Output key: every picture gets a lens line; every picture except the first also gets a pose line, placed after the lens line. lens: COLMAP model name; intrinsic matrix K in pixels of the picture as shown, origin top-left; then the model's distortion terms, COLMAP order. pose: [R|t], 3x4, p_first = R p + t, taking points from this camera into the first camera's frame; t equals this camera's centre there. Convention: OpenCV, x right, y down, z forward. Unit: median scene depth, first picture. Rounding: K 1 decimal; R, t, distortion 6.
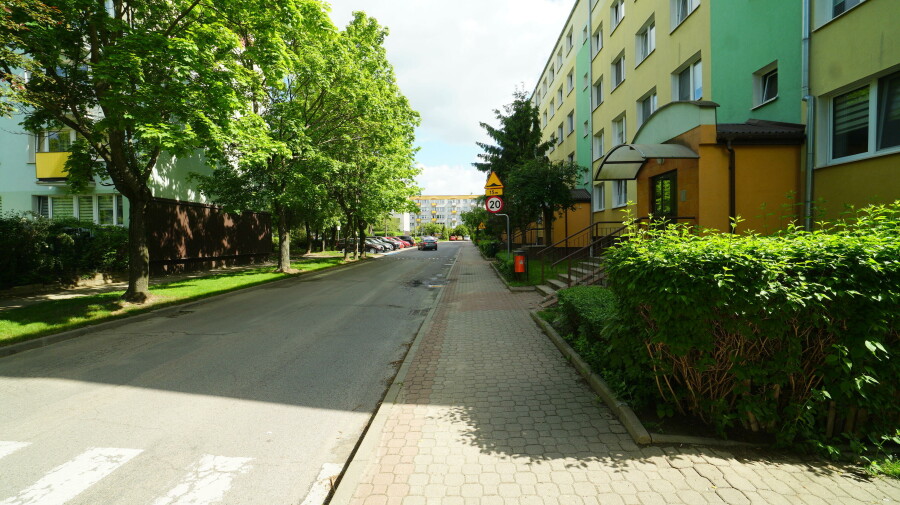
lens RADIAL K [[387.8, 0, 449.9], [0, 387.8, 252.2], [0, 0, 1]] dist [-0.000595, -0.000016]
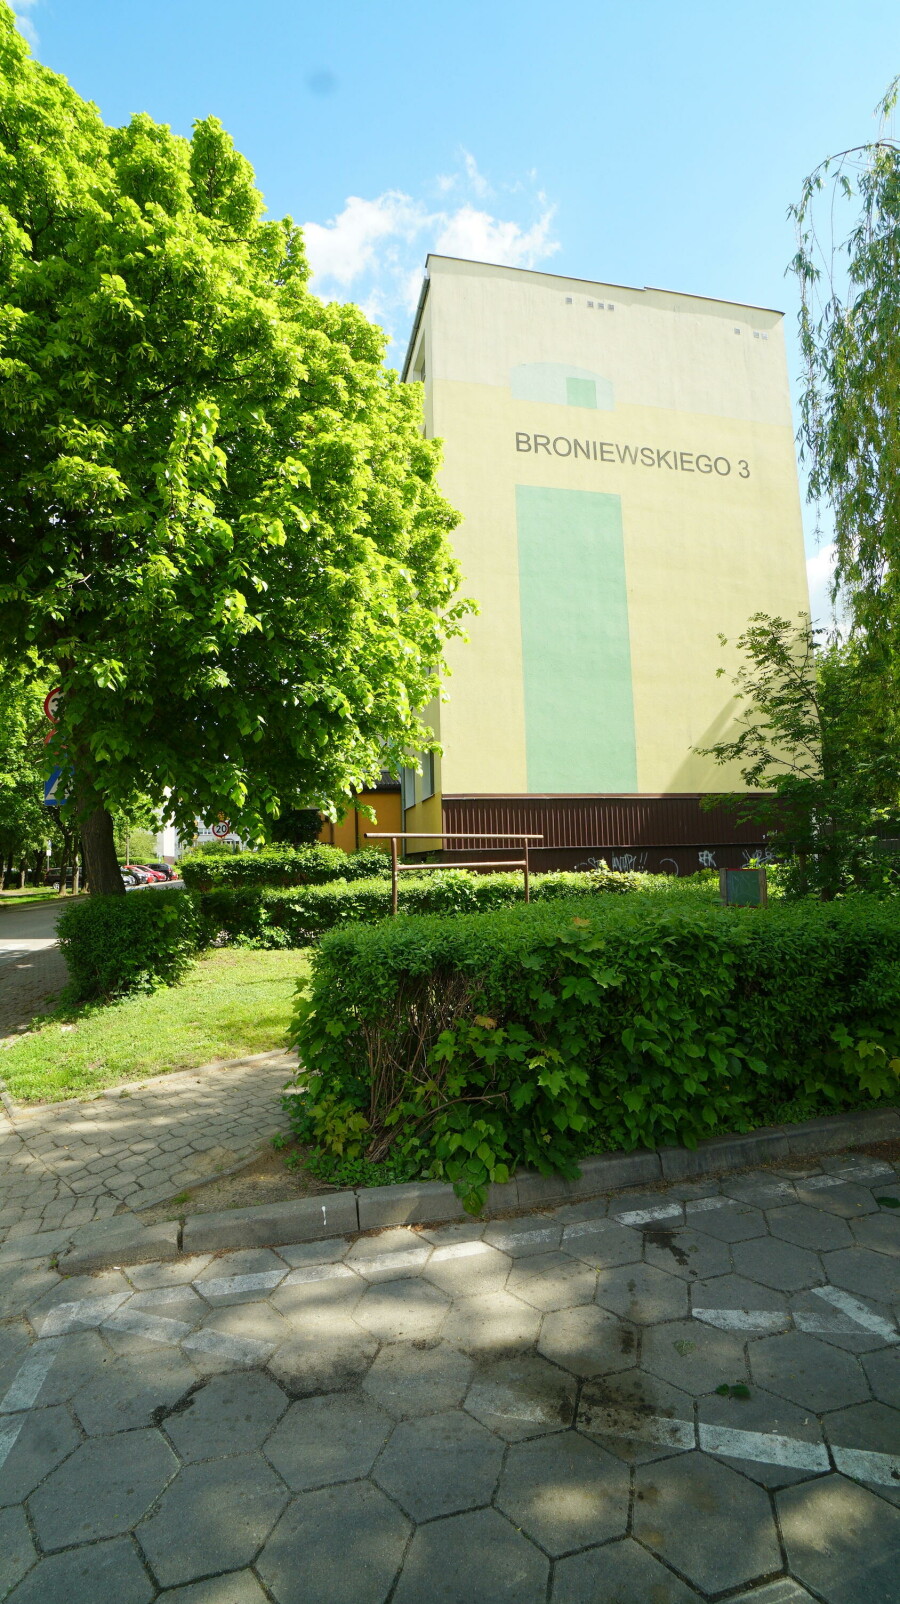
lens RADIAL K [[691.2, 0, 453.1], [0, 691.2, 798.2], [0, 0, 1]] dist [-0.000595, -0.000016]
pose [[0.966377, 0.013274, 0.256786, 0.079856], [0.021056, 0.991227, -0.130481, 0.013604], [-0.256266, 0.131501, 0.957620, -0.330025]]
